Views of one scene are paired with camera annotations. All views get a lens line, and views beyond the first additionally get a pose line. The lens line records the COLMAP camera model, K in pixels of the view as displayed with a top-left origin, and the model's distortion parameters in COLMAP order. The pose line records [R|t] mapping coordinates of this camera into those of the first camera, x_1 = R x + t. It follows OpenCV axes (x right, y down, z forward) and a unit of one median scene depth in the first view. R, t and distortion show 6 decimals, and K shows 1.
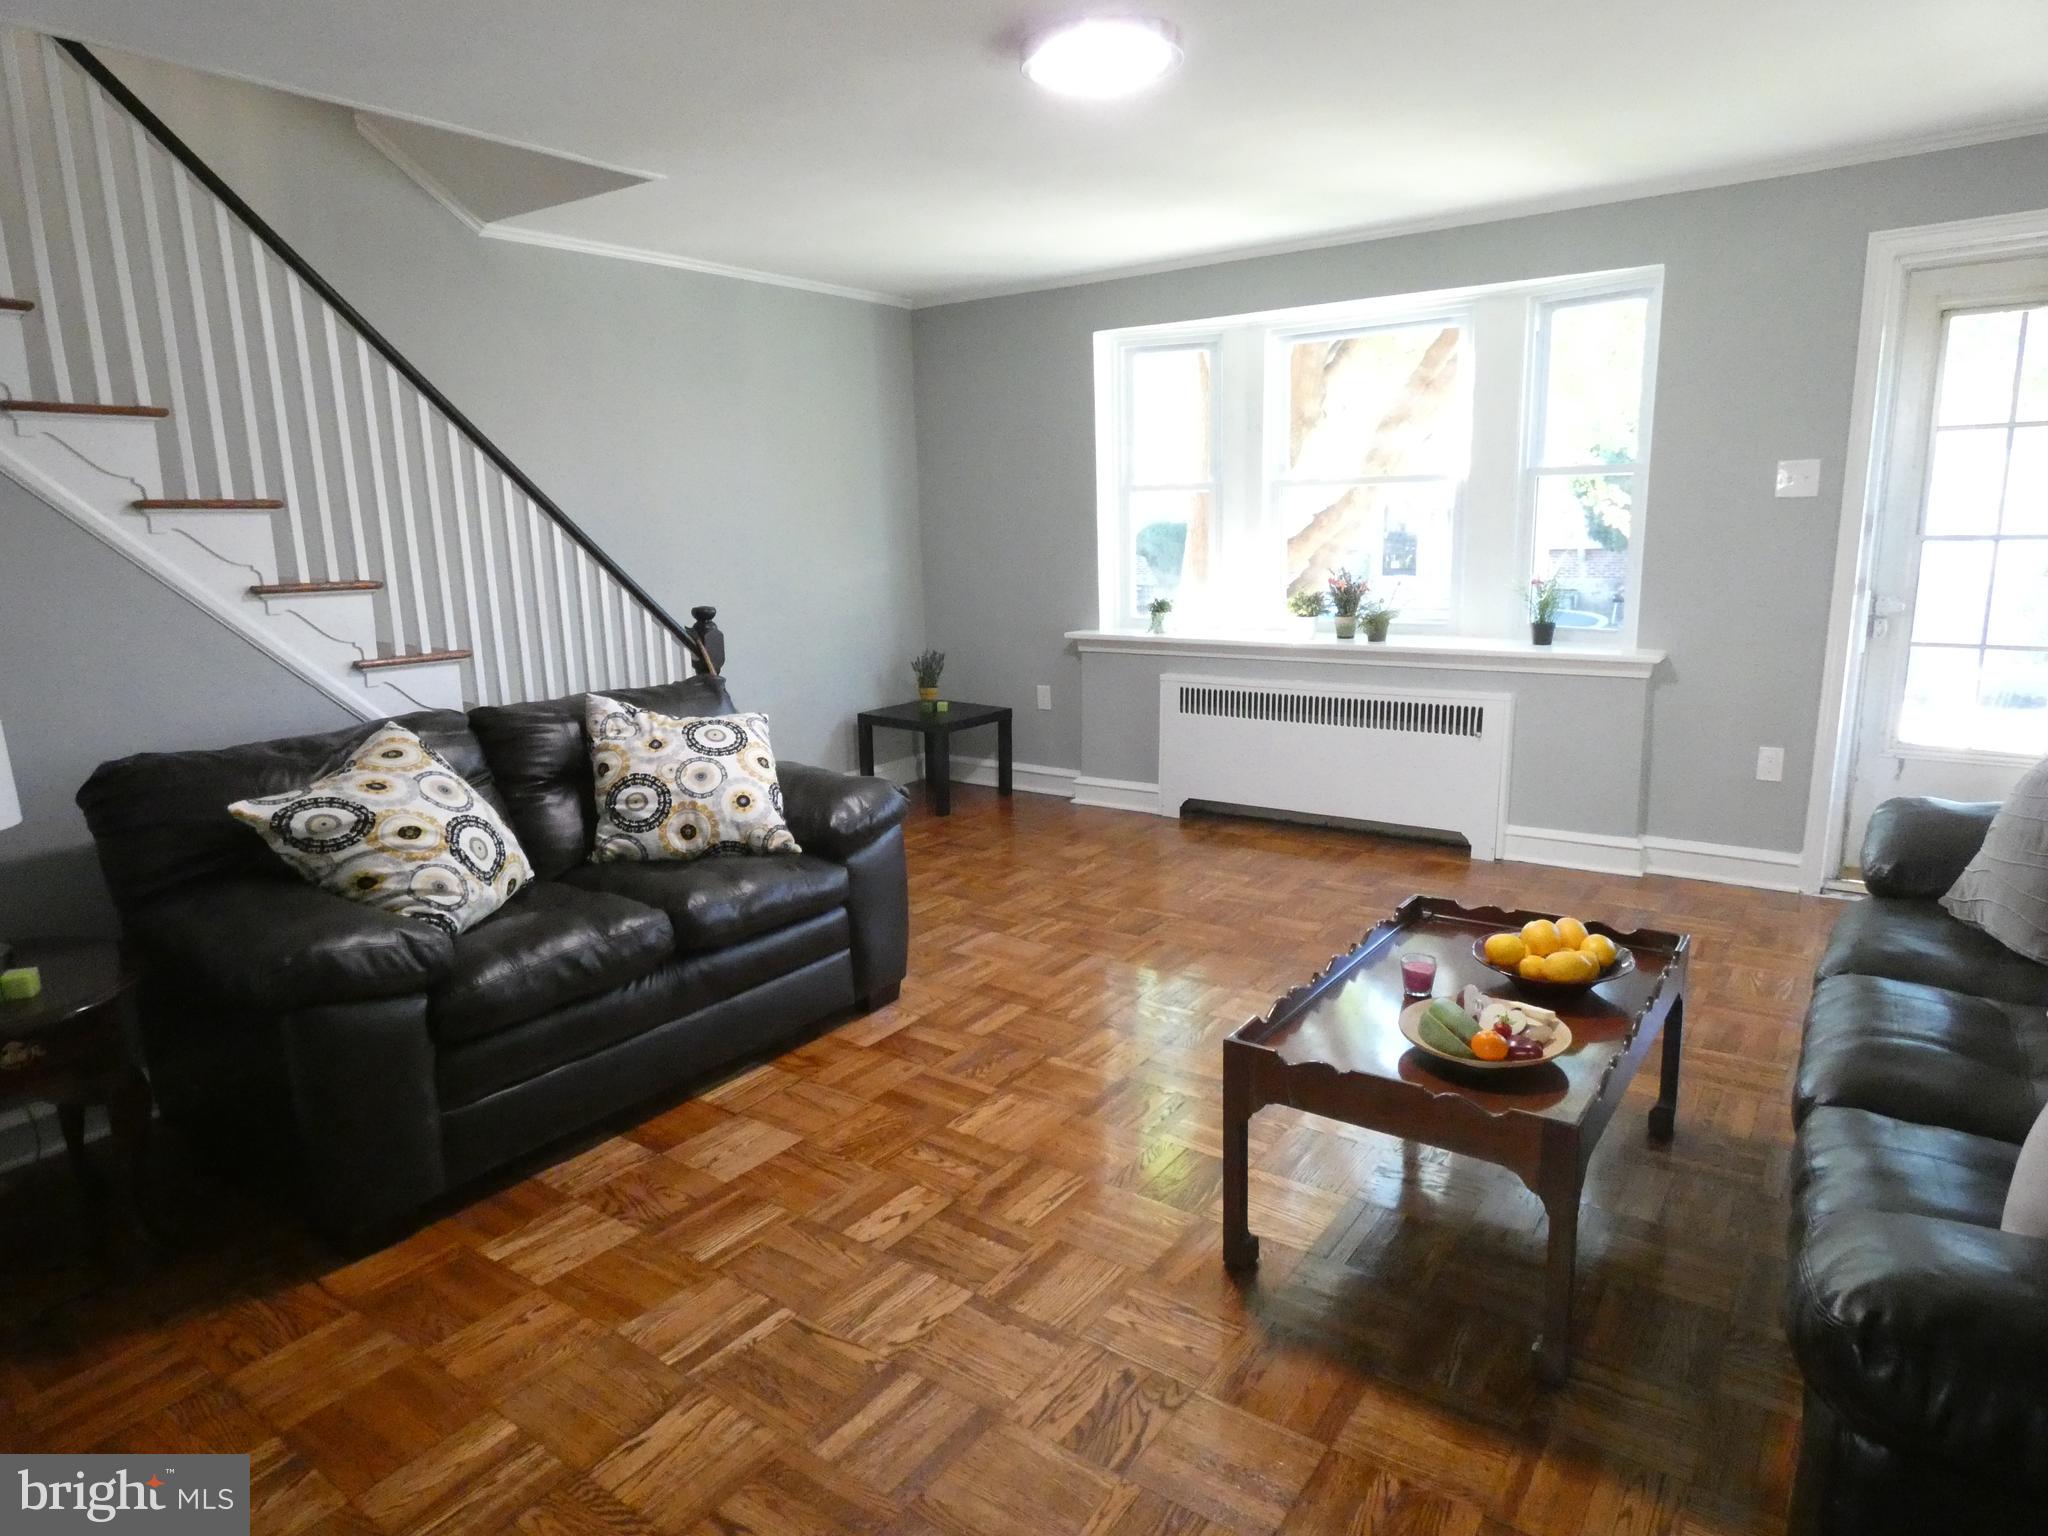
lens RADIAL K [[1227.4, 0, 1020.9], [0, 1227.4, 755.3], [0, 0, 1]] dist [0.000693, -0.001295]
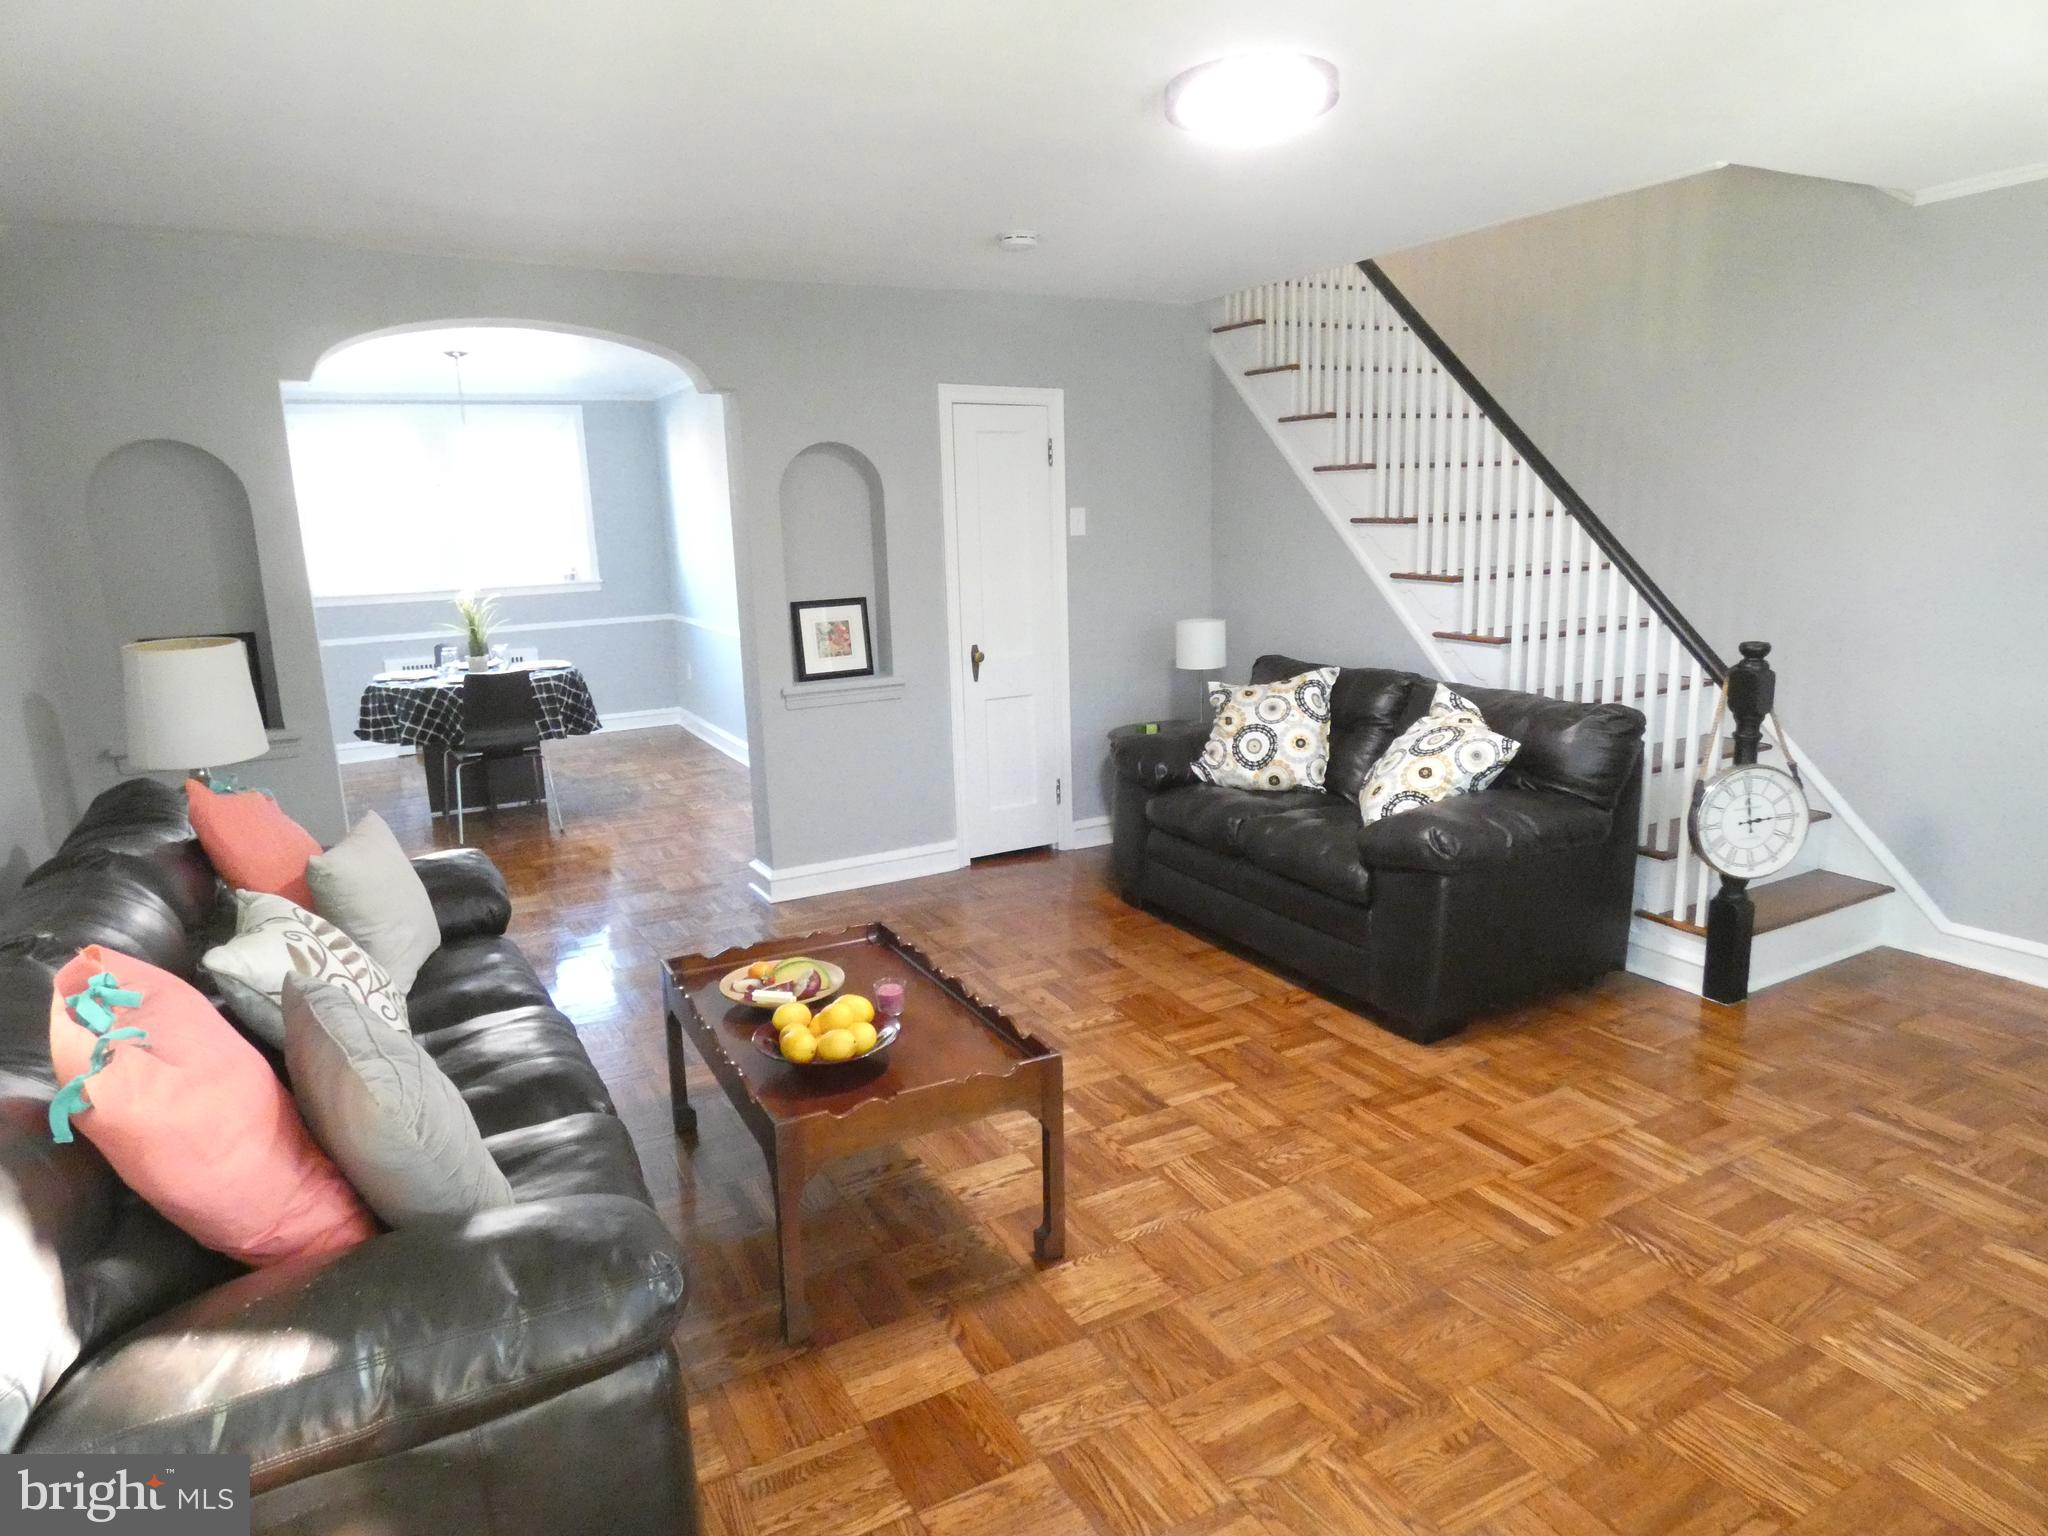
lens RADIAL K [[1227.4, 0, 1029.4], [0, 1227.4, 772.5], [0, 0, 1]] dist [0.000693, -0.001295]
pose [[-0.423538, 0.224643, -0.877583, 0.830485], [-0.140696, 0.940696, 0.308701, -0.261265], [0.894886, 0.254219, -0.366814, 1.009153]]
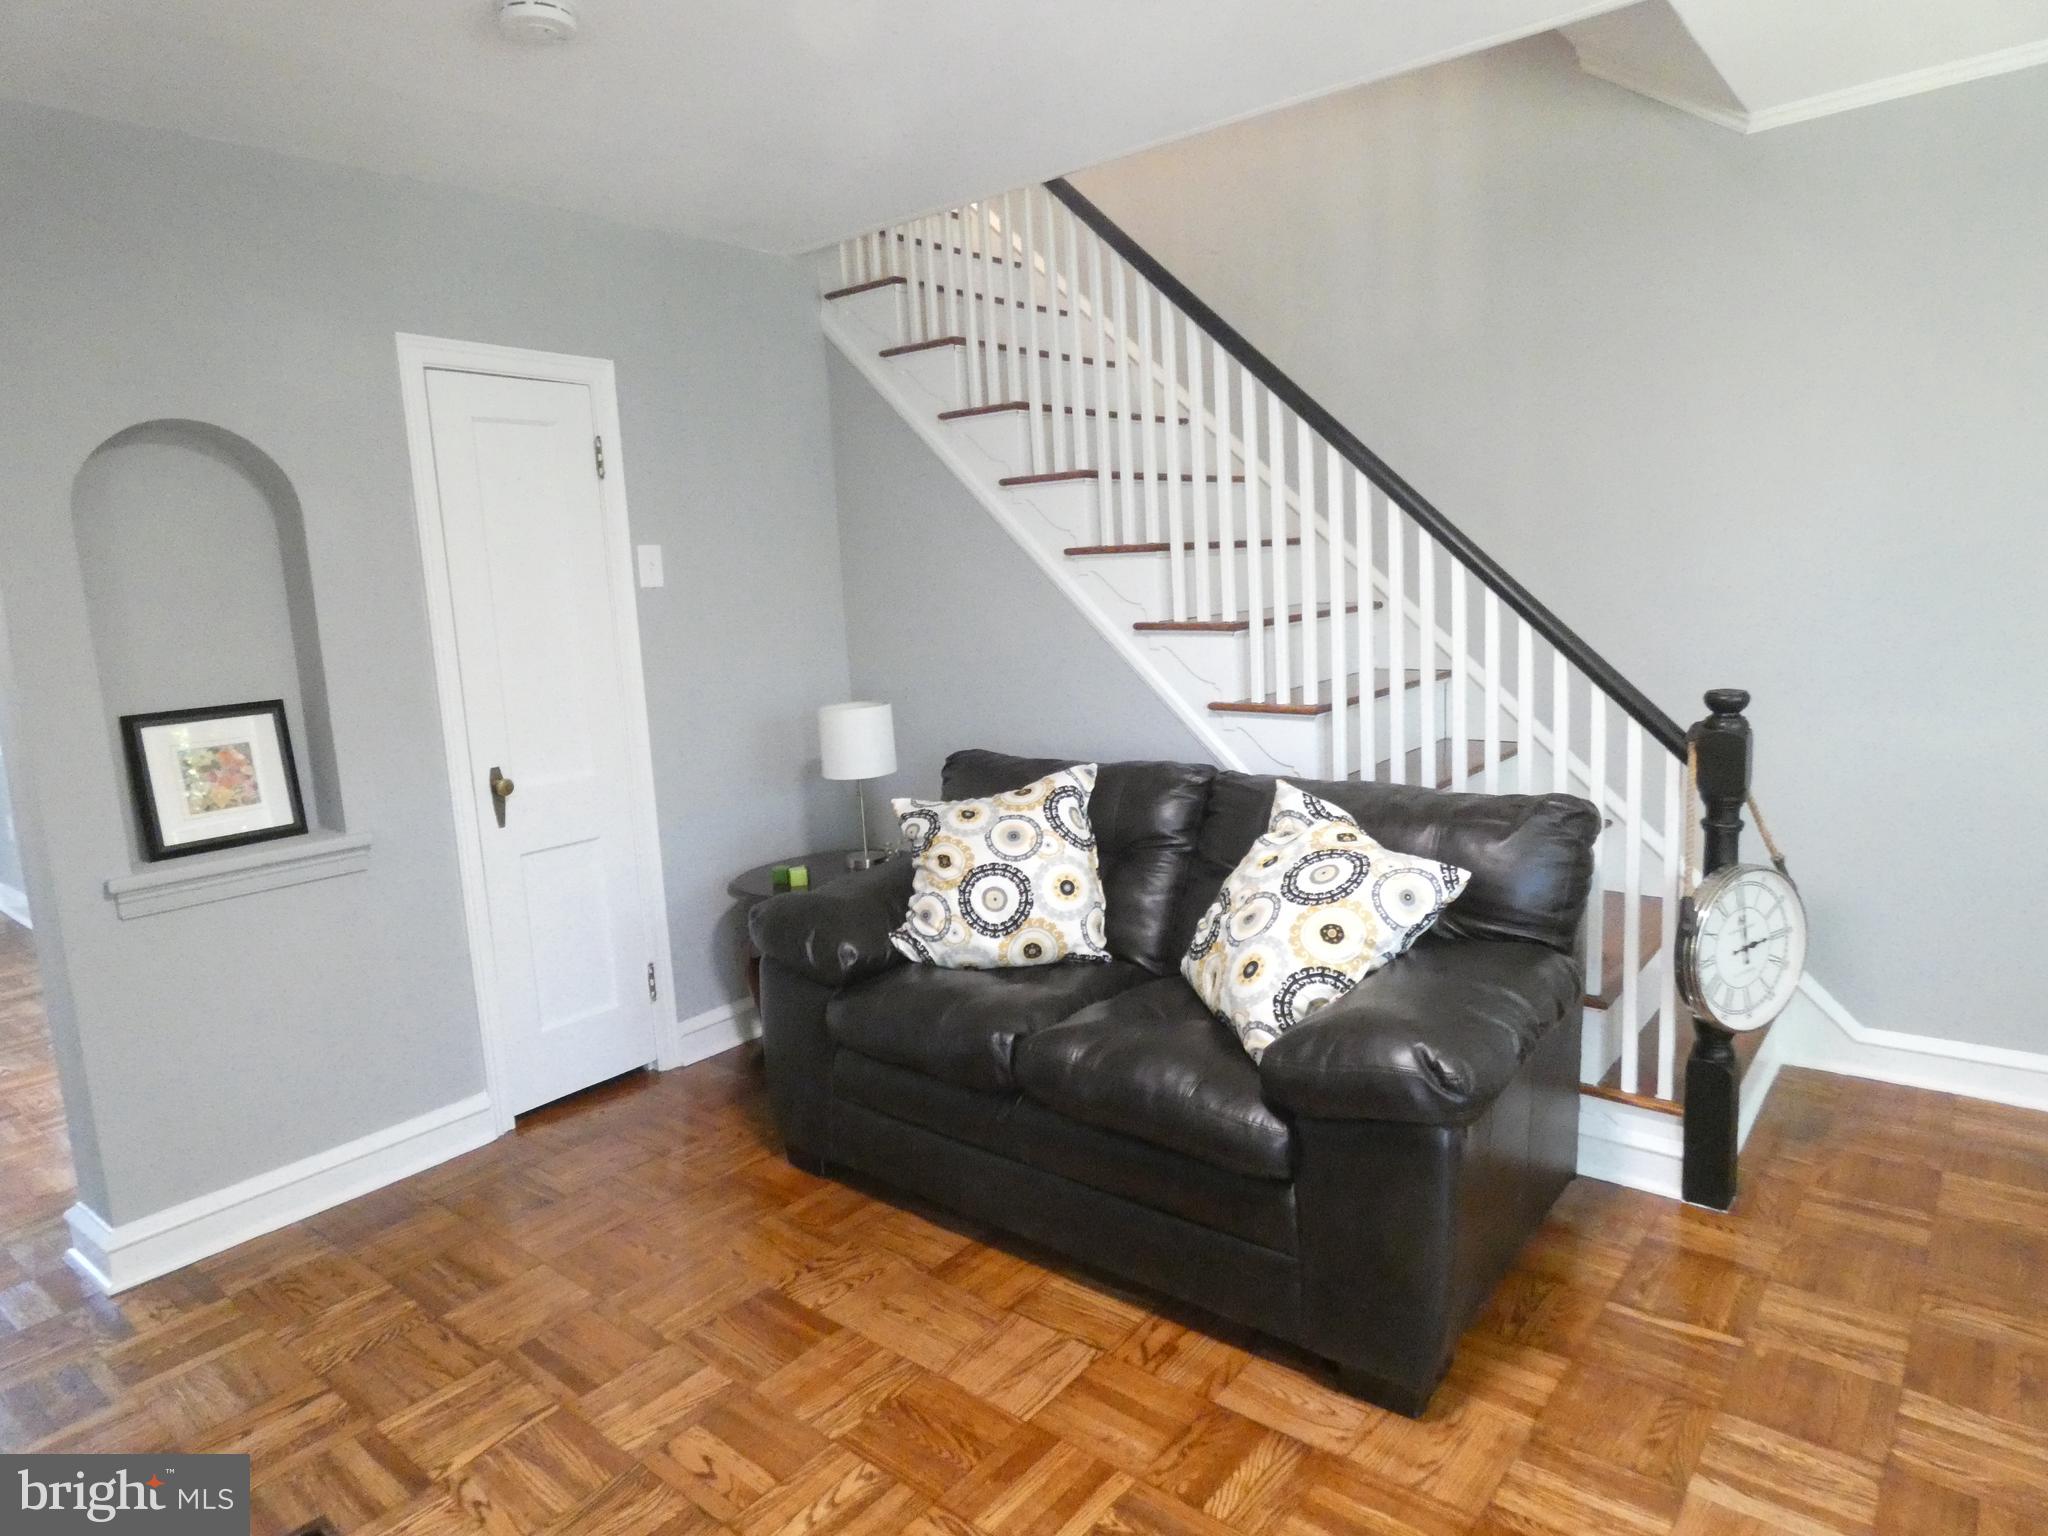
lens RADIAL K [[1227.4, 0, 1020.5], [0, 1227.4, 766.0], [0, 0, 1]] dist [0.000693, -0.001295]
pose [[-0.056411, 0.181492, -0.981773, 0.400081], [-0.145177, 0.971397, 0.187916, -0.168785], [0.987796, 0.153132, -0.028448, 0.781489]]
